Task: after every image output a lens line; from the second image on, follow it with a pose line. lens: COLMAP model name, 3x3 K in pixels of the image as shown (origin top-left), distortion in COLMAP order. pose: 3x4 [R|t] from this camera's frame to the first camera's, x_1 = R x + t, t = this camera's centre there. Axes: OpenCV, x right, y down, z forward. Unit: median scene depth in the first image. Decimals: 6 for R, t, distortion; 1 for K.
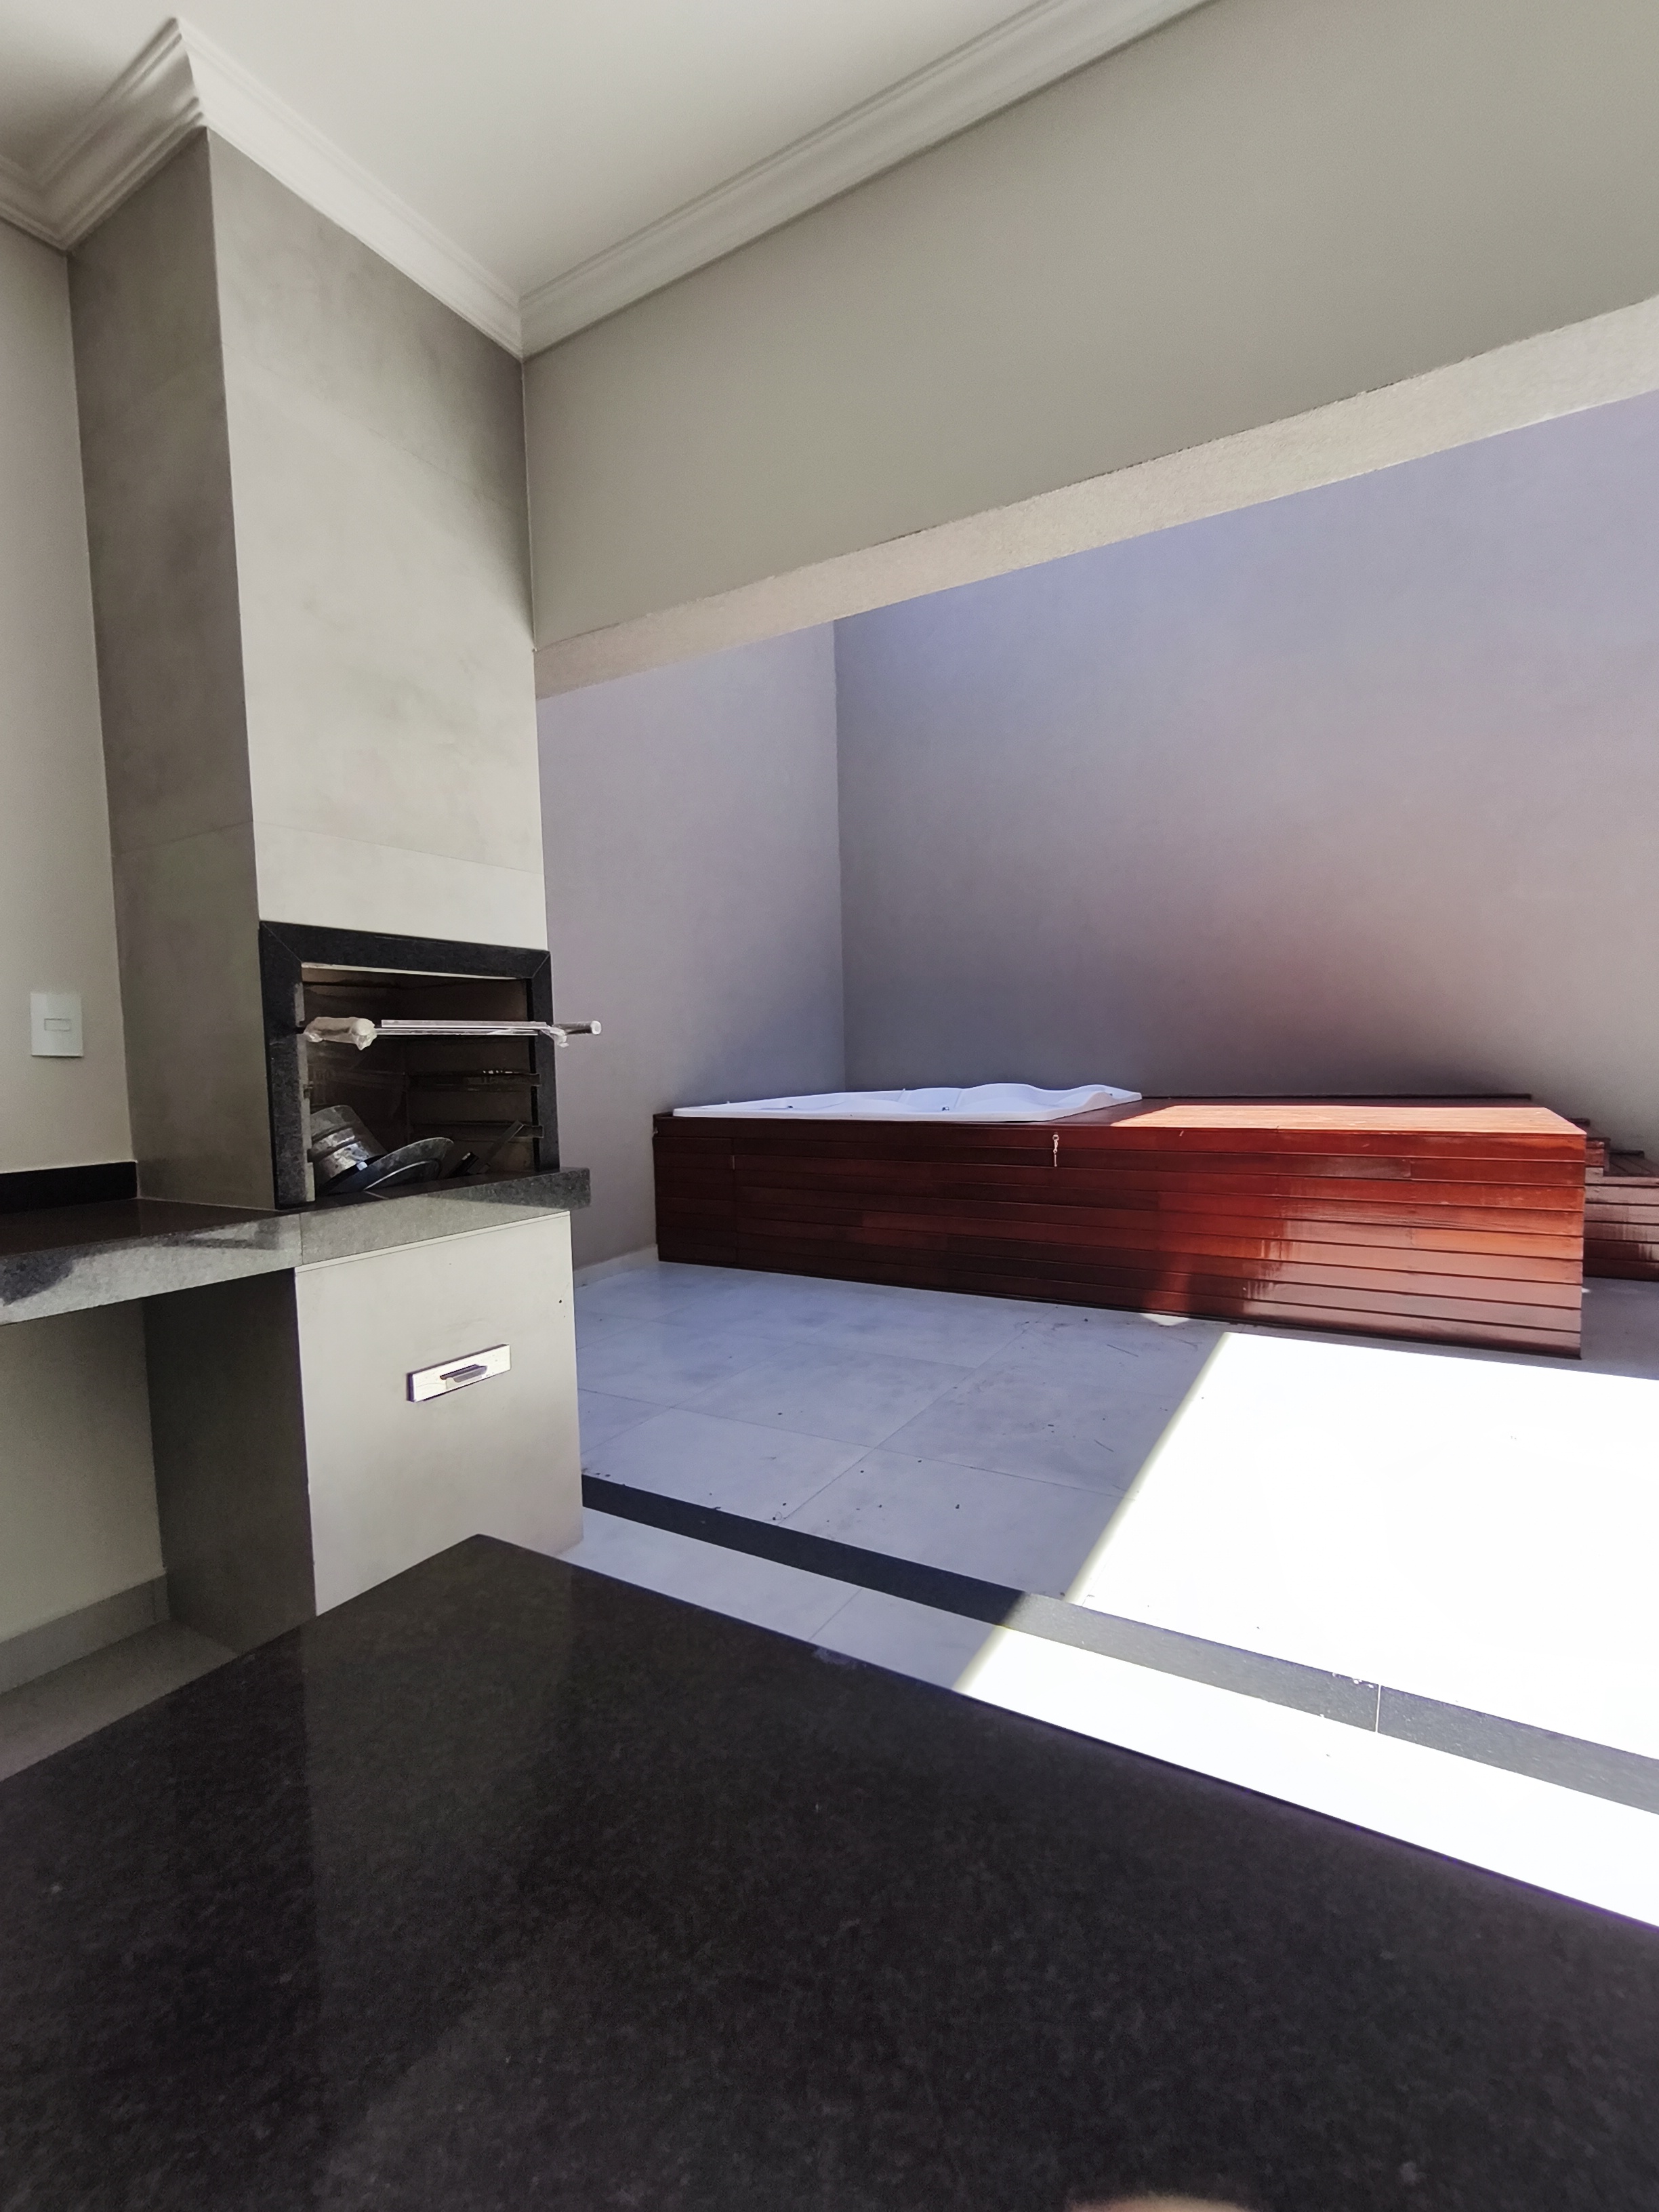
lens RADIAL K [[985.9, 0, 839.7], [0, 985.9, 1113.4], [0, 0, 1]] dist [0.003198, -0.000268]
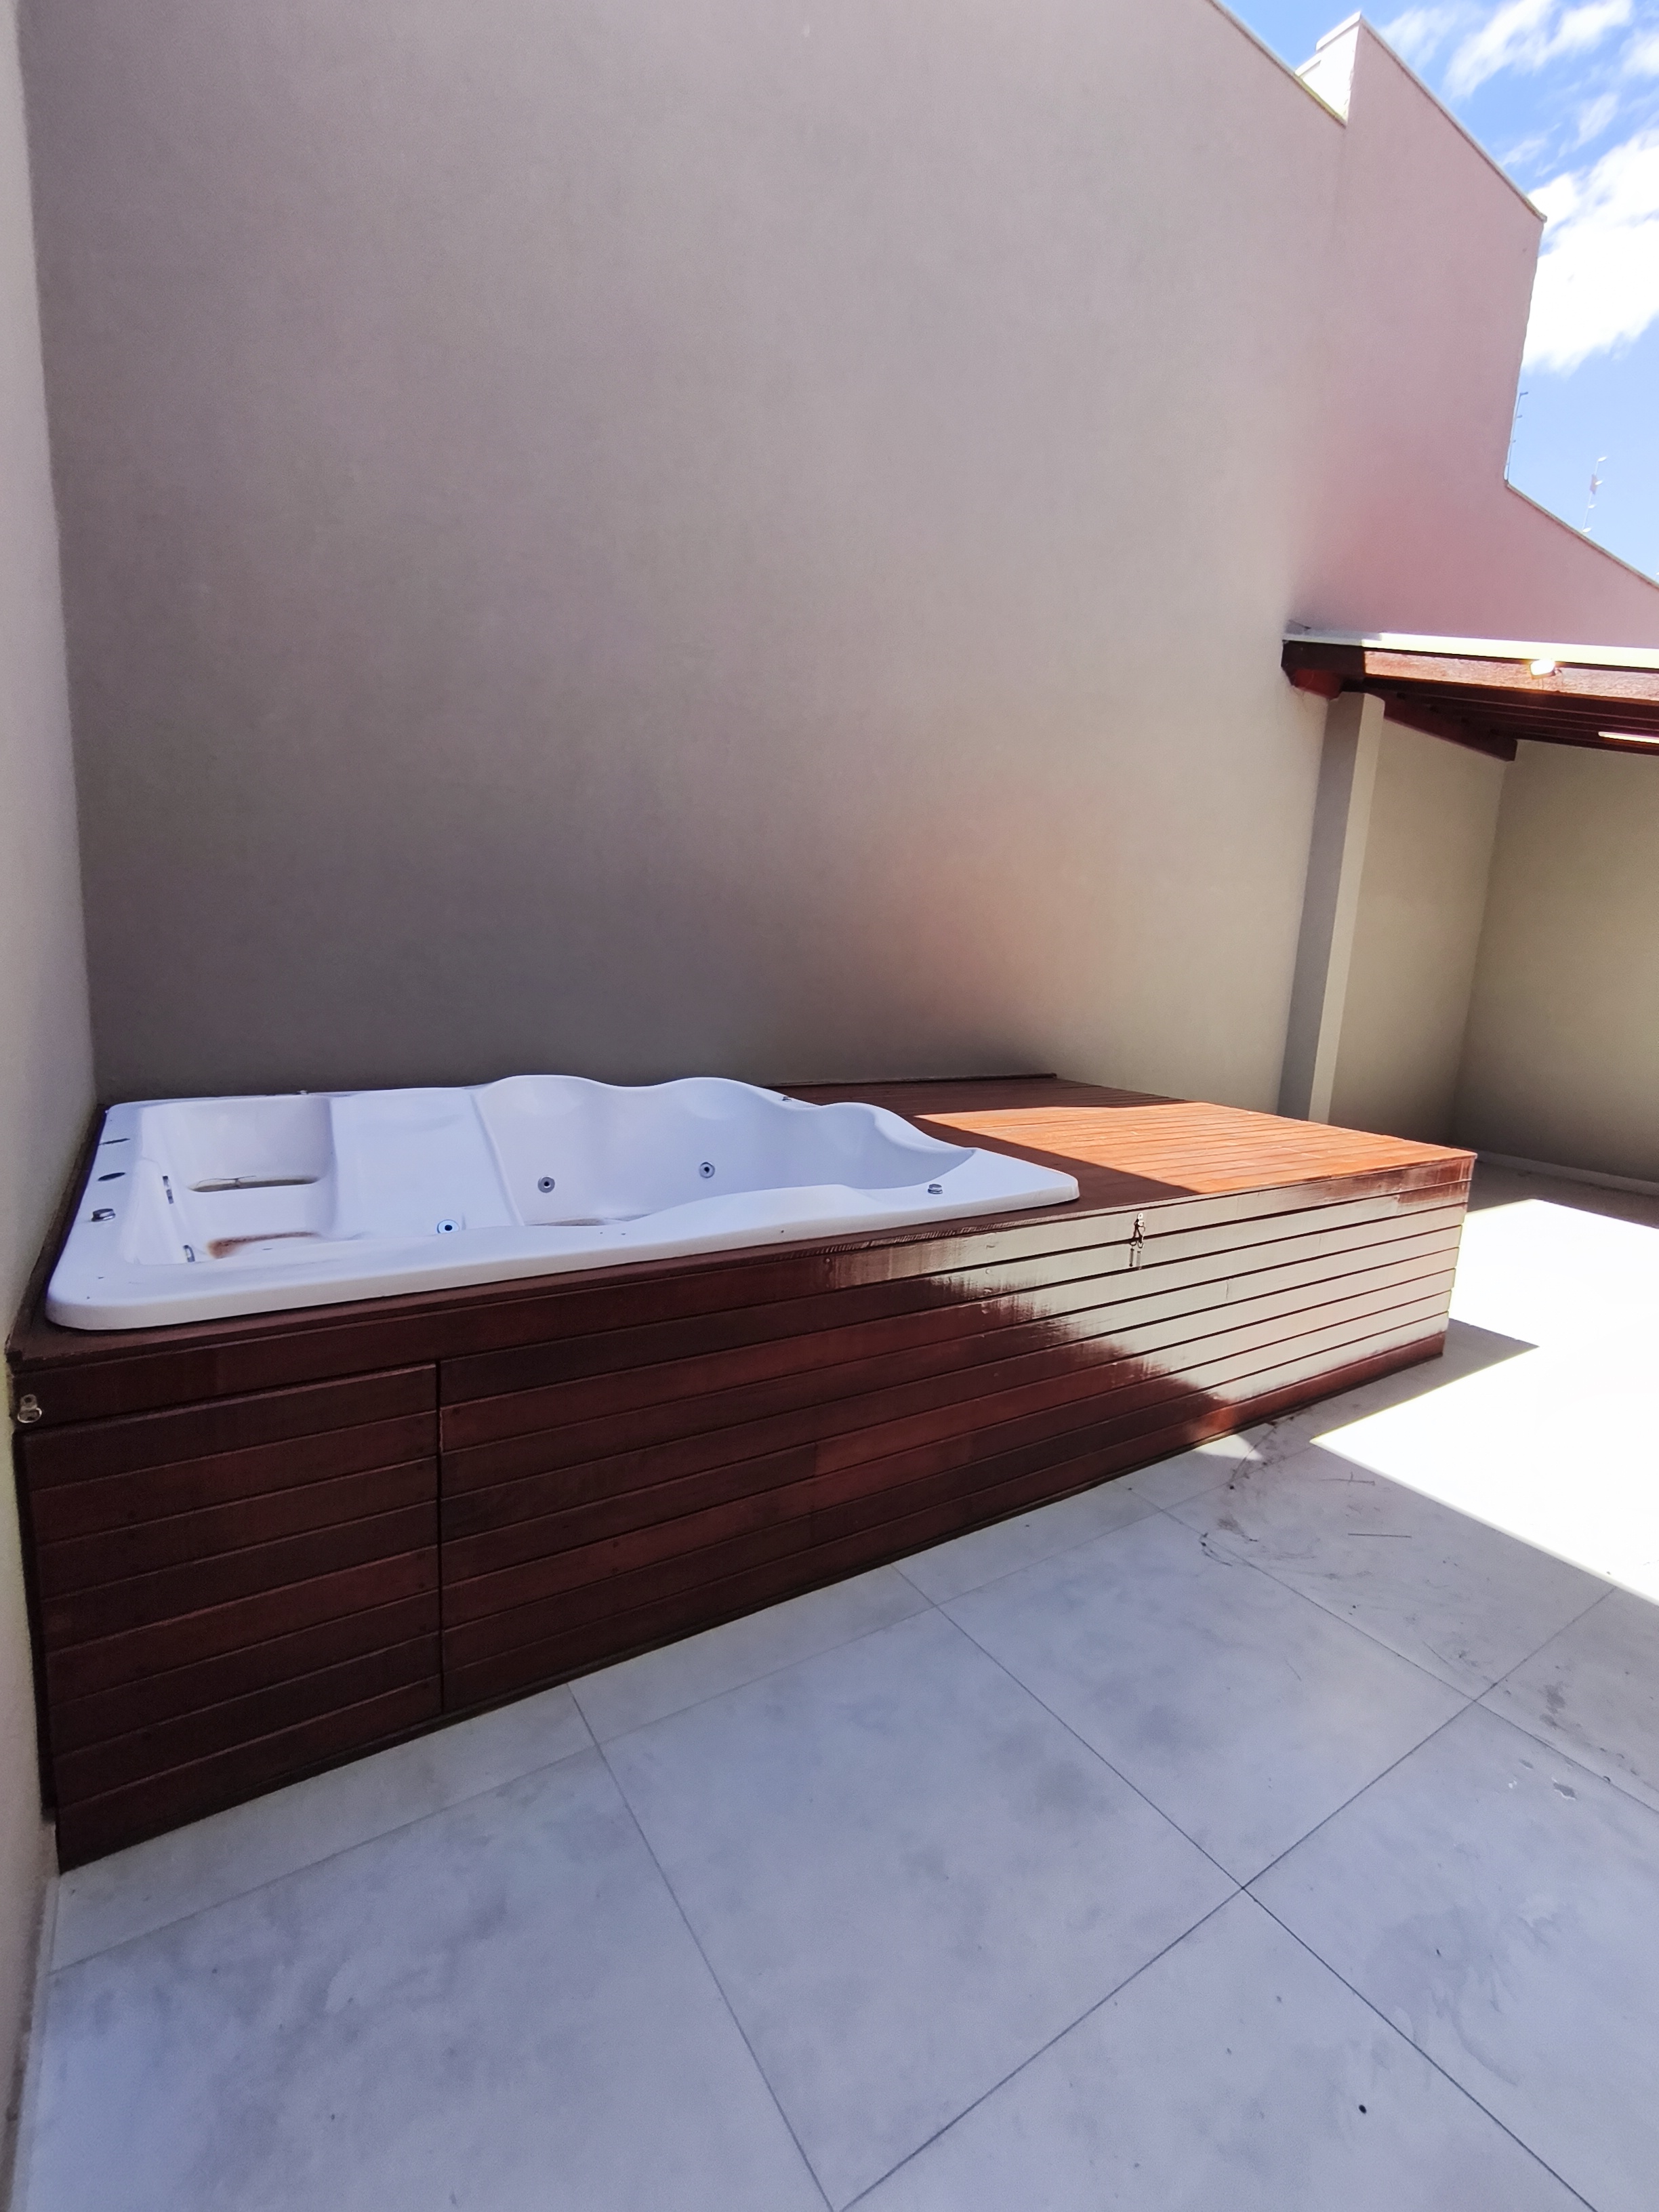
lens RADIAL K [[985.9, 0, 840.2], [0, 985.9, 1102.4], [0, 0, 1]] dist [0.003198, -0.000268]
pose [[0.433730, -0.089303, 0.896606, -0.461928], [-0.006382, 0.994747, 0.102165, -0.127702], [-0.901020, -0.050035, 0.430882, 1.043617]]
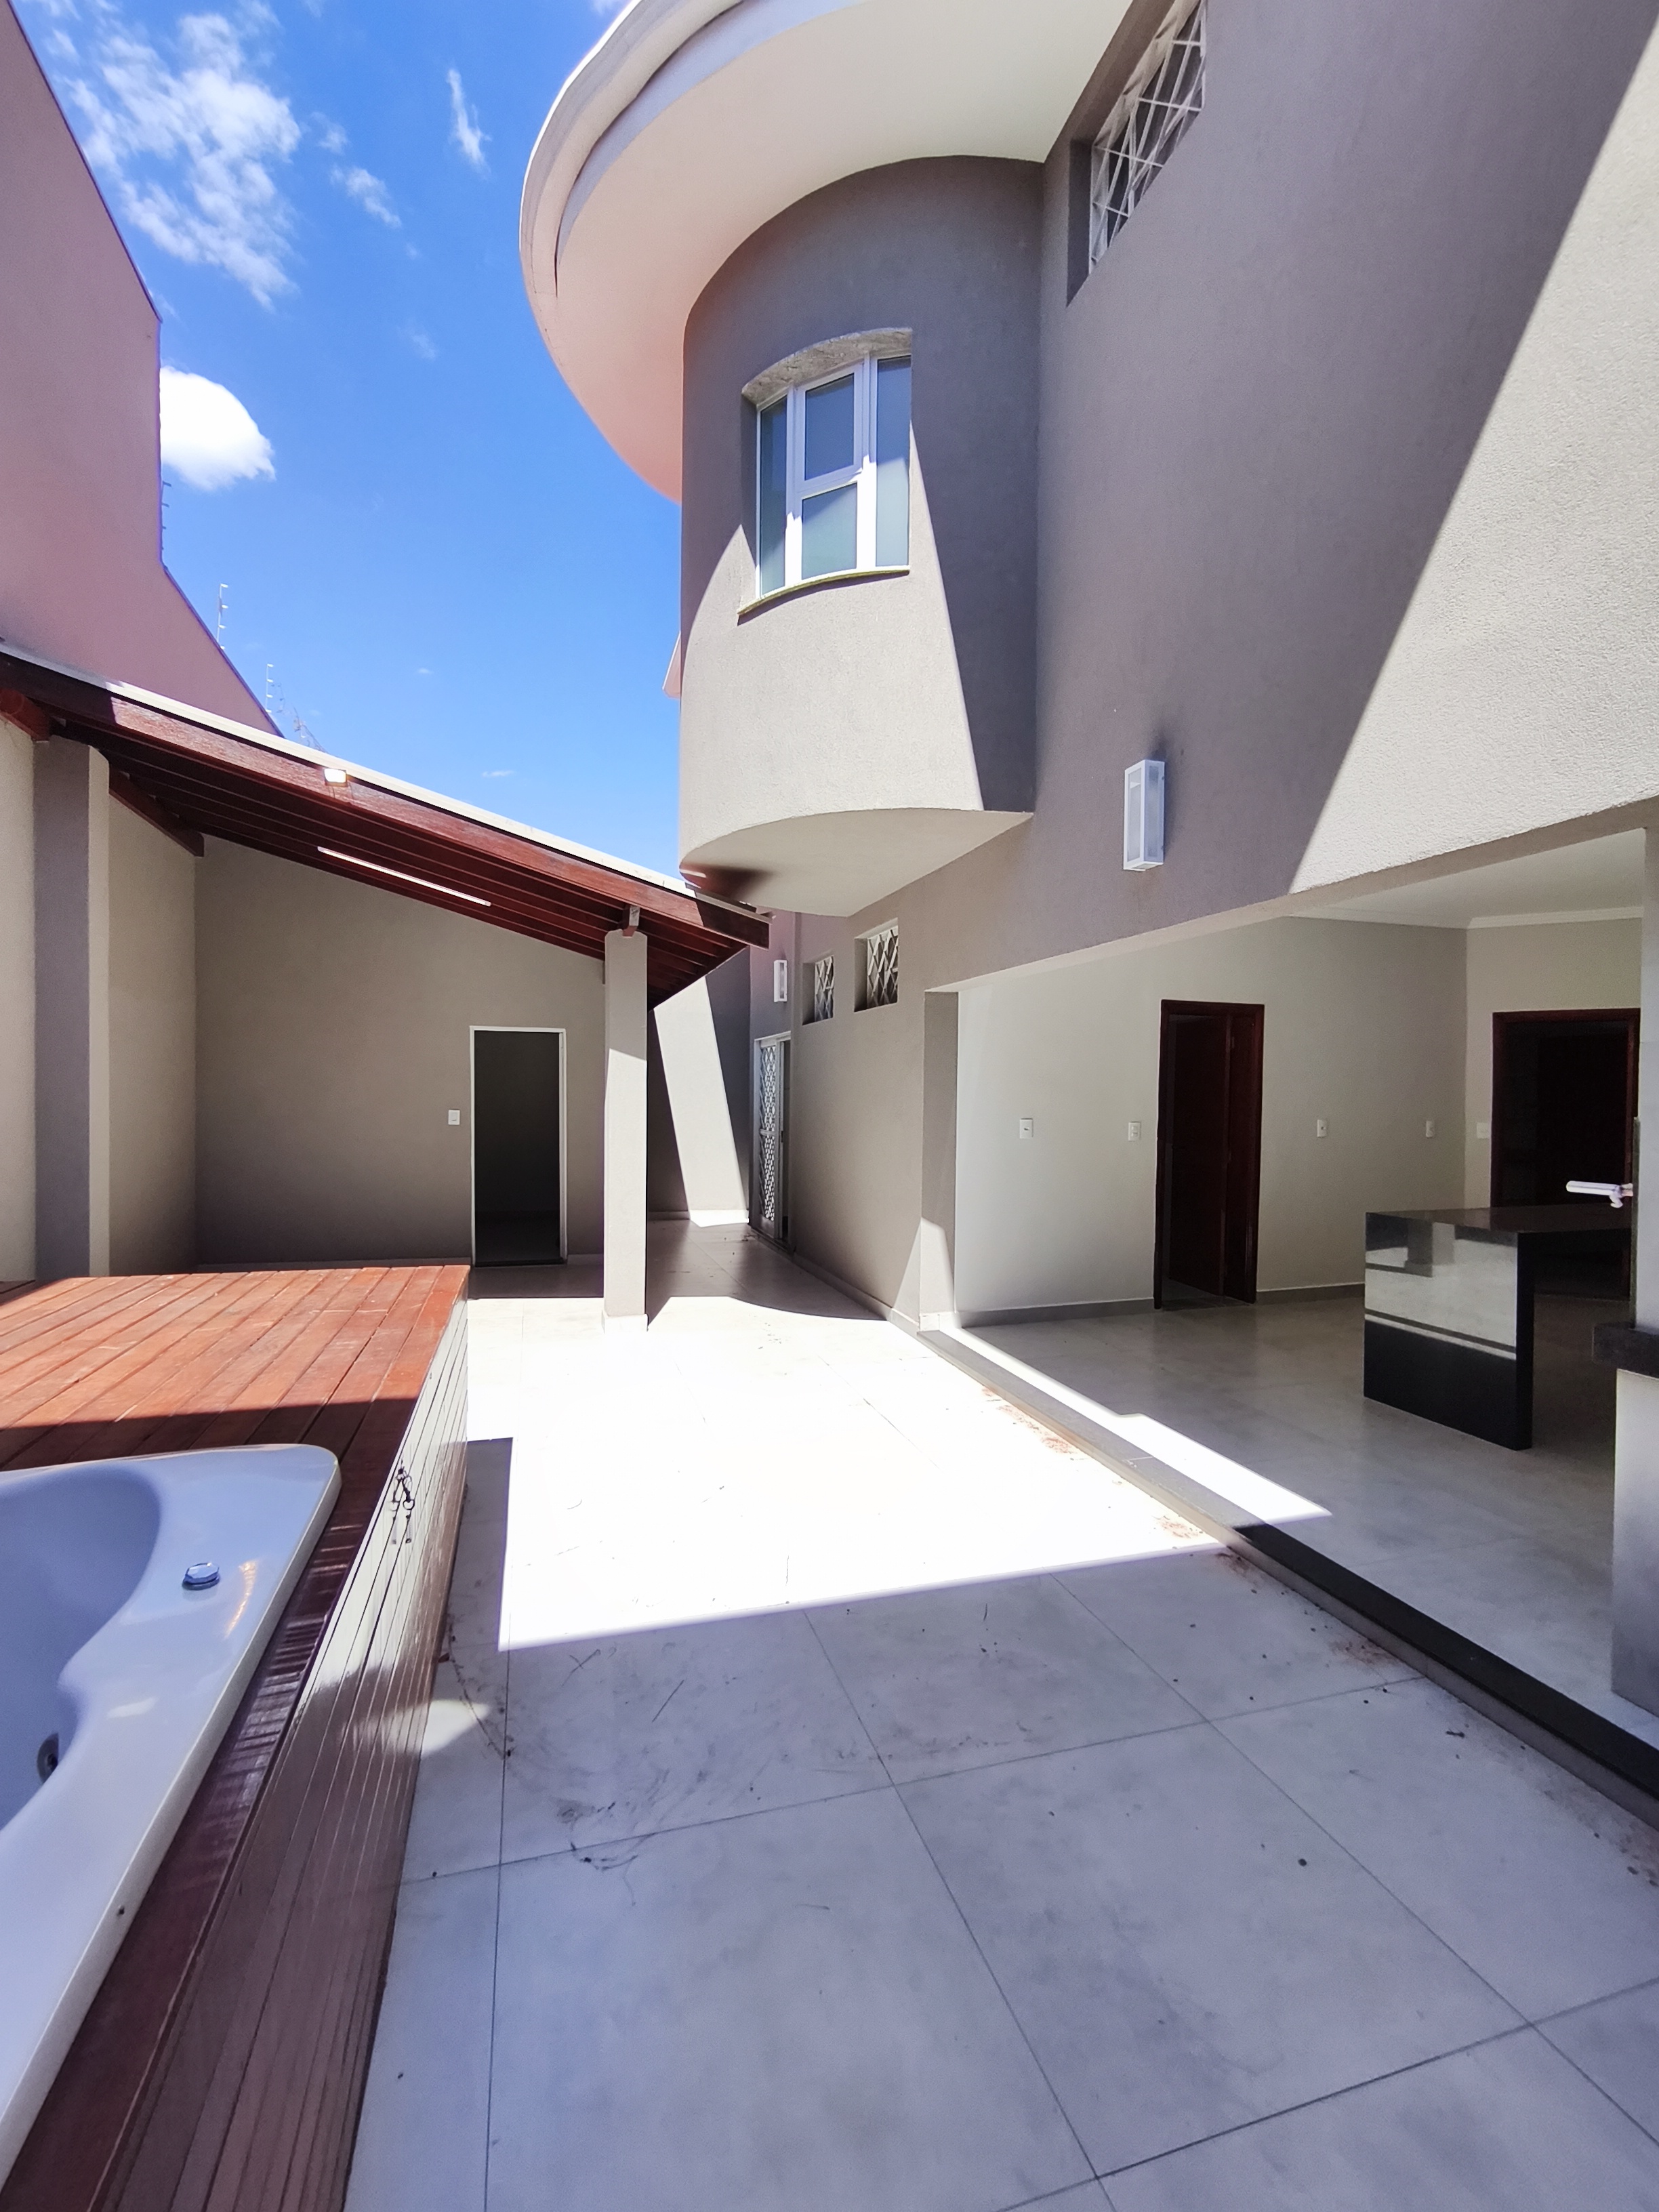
lens RADIAL K [[985.9, 0, 841.7], [0, 985.9, 1108.7], [0, 0, 1]] dist [0.003198, -0.000268]
pose [[-0.742294, 0.008876, 0.670015, -0.214946], [0.049782, 0.997879, 0.041933, -0.152199], [-0.668222, 0.064481, -0.741162, 1.347008]]
